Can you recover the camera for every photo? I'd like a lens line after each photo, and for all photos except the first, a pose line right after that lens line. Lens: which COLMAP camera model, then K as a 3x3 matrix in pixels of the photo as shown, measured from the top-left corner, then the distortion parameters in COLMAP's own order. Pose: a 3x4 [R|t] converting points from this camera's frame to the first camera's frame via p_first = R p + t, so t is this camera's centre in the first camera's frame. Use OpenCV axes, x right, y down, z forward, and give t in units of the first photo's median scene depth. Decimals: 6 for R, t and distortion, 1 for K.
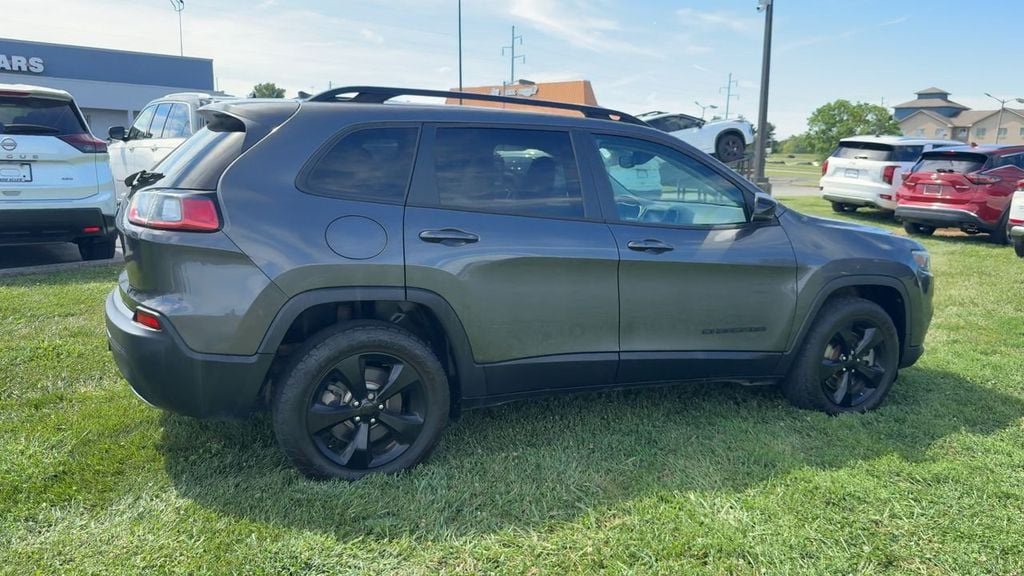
lens RADIAL K [[855.3, 0, 517.4], [0, 855.3, 290.9], [0, 0, 1]] dist [0.101731, -0.178841]
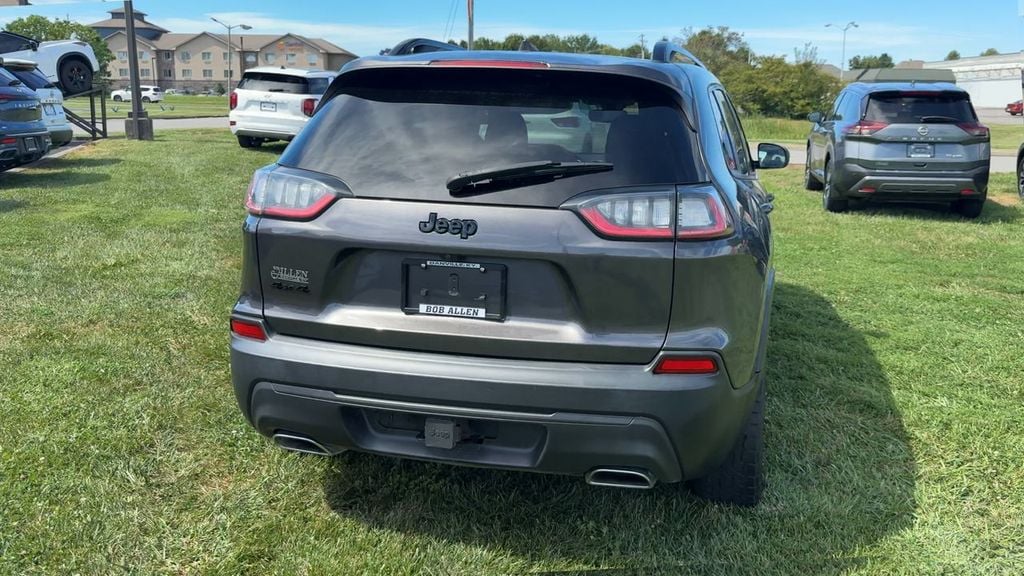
lens RADIAL K [[891.4, 0, 567.8], [0, 891.4, 270.0], [0, 0, 1]] dist [0.112385, -0.191984]
pose [[0.607171, -0.163359, 0.777597, -0.772618], [0.121070, 0.986231, 0.112654, -0.104380], [-0.785293, 0.025743, 0.618588, 0.436089]]
